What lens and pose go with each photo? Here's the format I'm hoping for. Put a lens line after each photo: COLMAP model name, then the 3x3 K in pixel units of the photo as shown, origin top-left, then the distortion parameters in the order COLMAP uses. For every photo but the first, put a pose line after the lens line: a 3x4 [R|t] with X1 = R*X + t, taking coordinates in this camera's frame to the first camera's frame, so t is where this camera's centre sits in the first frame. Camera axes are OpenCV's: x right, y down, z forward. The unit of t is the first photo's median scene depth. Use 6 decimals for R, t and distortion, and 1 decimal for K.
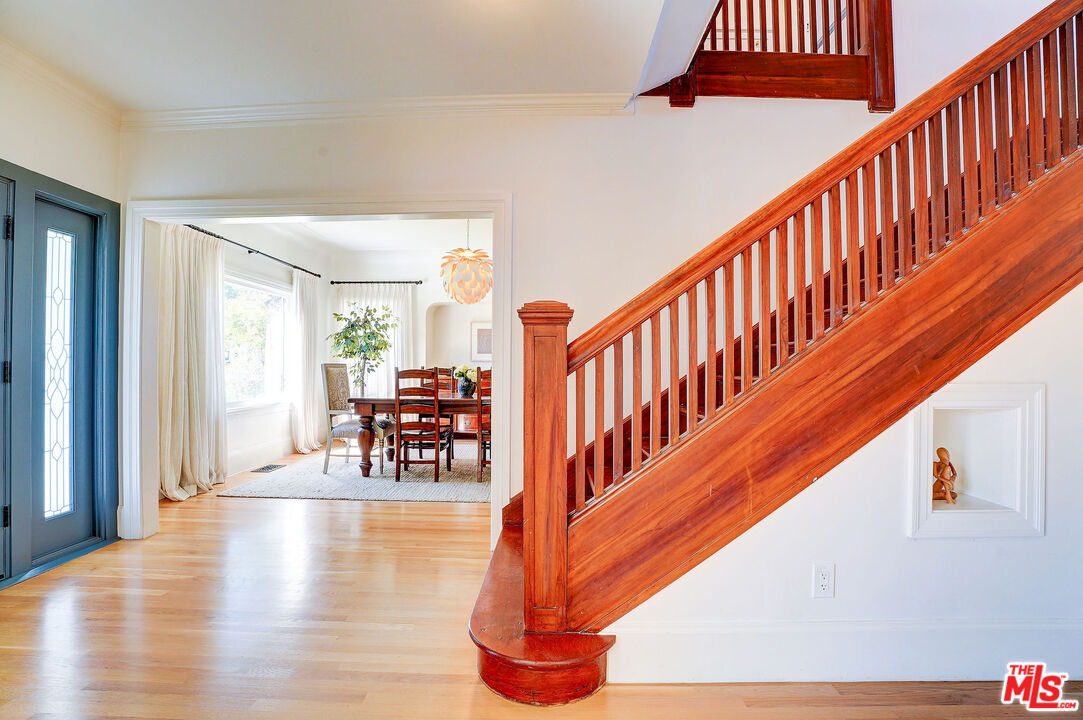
lens RADIAL K [[495.7, 0, 538.0], [0, 495.7, 358.9], [0, 0, 1]] dist [-0.073613, 0.018163]
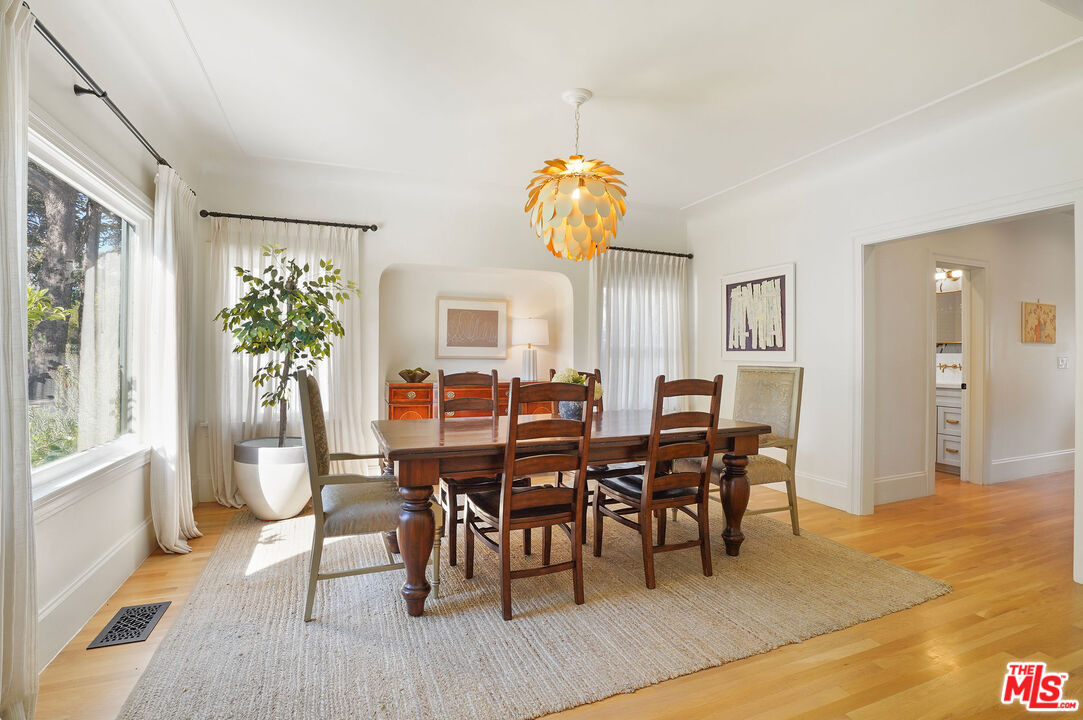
lens RADIAL K [[495.7, 0, 538.0], [0, 495.7, 358.9], [0, 0, 1]] dist [-0.073613, 0.018163]
pose [[0.919747, -0.007430, 0.392441, -0.318297], [0.000387, 0.999838, 0.018021, -0.006389], [-0.392511, -0.016423, 0.919601, 0.406332]]
